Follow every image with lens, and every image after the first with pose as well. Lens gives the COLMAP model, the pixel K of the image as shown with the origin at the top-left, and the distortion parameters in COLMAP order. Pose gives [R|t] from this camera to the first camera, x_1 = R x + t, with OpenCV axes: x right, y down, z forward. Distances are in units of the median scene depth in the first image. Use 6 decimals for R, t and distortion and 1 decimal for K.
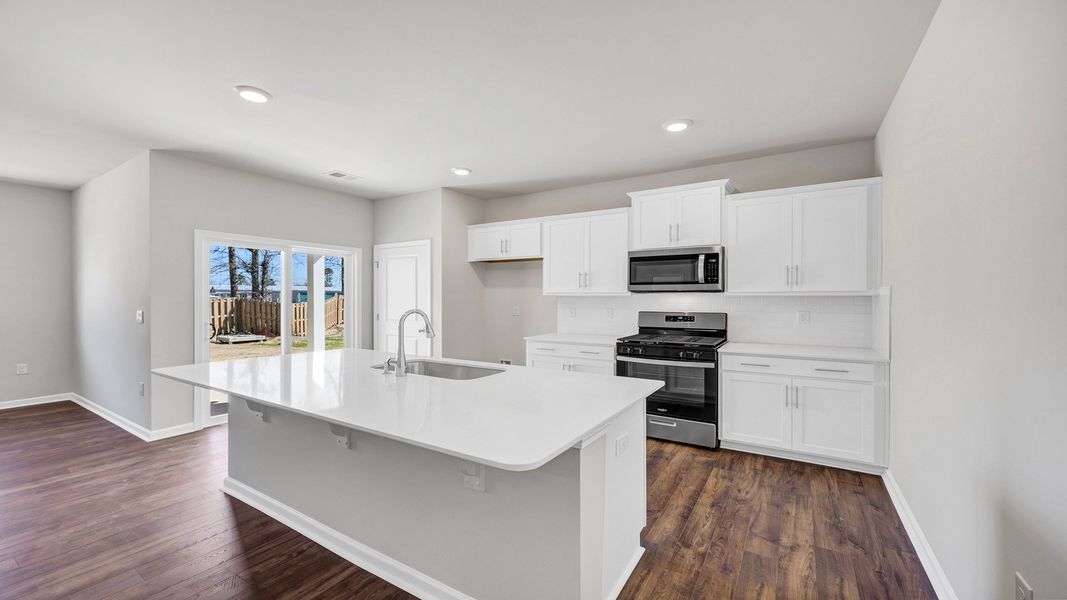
lens RADIAL K [[407.1, 0, 534.6], [0, 407.1, 301.8], [0, 0, 1]] dist [0.000592, -0.000051]
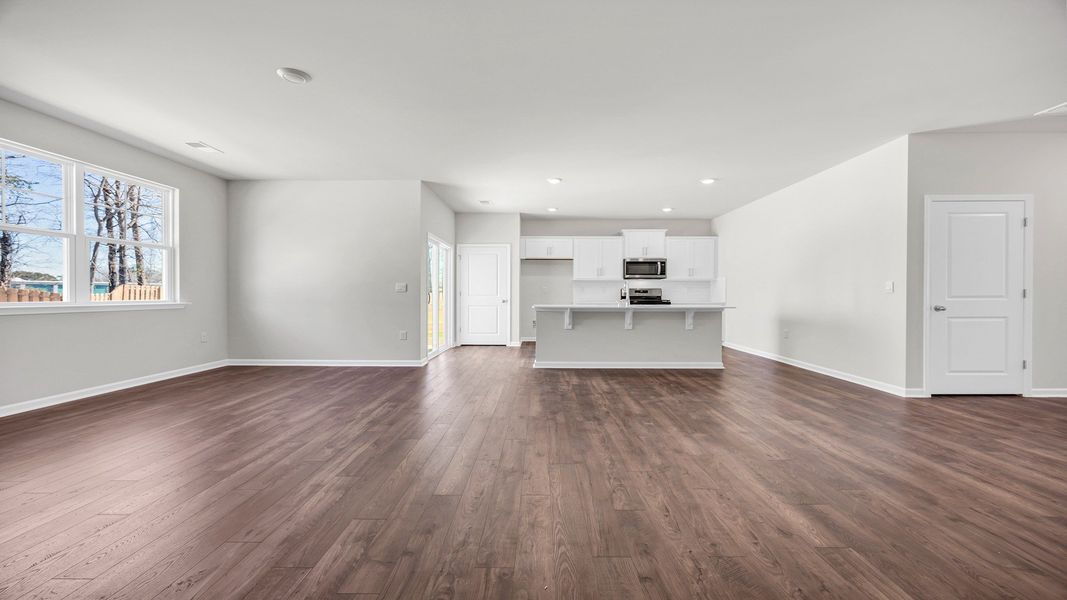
lens RADIAL K [[407.1, 0, 534.6], [0, 407.1, 301.8], [0, 0, 1]] dist [0.000592, -0.000051]
pose [[0.850681, -0.008550, 0.525613, -1.237969], [0.005995, 0.999960, 0.006563, 0.078243], [-0.525648, -0.002432, 0.850698, -0.510694]]
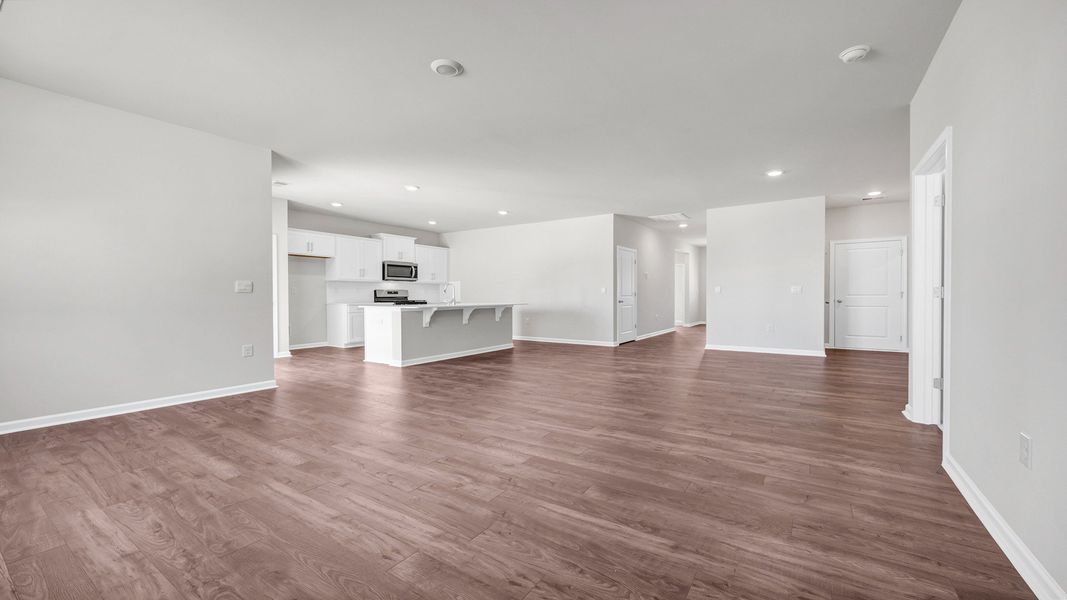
lens RADIAL K [[407.1, 0, 534.6], [0, 407.1, 301.8], [0, 0, 1]] dist [0.000592, -0.000051]
pose [[0.045097, -0.015975, 0.998855, -1.877237], [0.015687, 0.999760, 0.015281, 0.069853], [-0.998859, 0.014980, 0.045337, 0.118349]]
